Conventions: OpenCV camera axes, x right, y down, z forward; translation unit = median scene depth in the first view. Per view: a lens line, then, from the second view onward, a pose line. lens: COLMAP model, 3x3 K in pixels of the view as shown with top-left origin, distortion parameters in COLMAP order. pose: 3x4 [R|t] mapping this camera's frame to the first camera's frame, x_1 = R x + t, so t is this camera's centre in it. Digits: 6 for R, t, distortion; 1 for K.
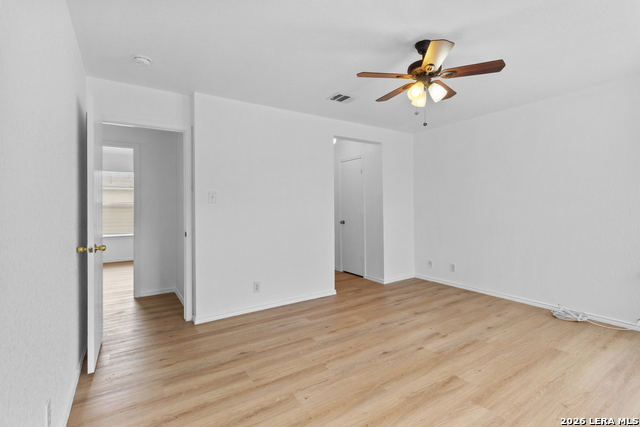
lens RADIAL K [[300.2, 0, 335.1], [0, 300.2, 207.9], [0, 0, 1]] dist [0.003458, 0.000171]
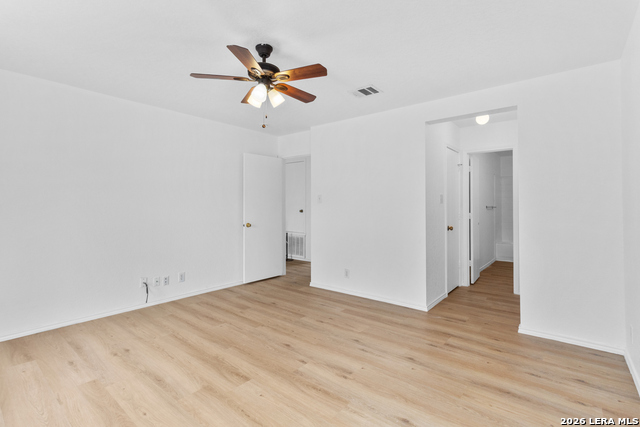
lens RADIAL K [[300.2, 0, 324.2], [0, 300.2, 209.0], [0, 0, 1]] dist [0.003458, 0.000171]
pose [[0.283138, 0.018743, -0.958896, 1.111151], [-0.008120, 0.999820, 0.017146, -0.016374], [0.959045, 0.002931, 0.283239, 0.753293]]
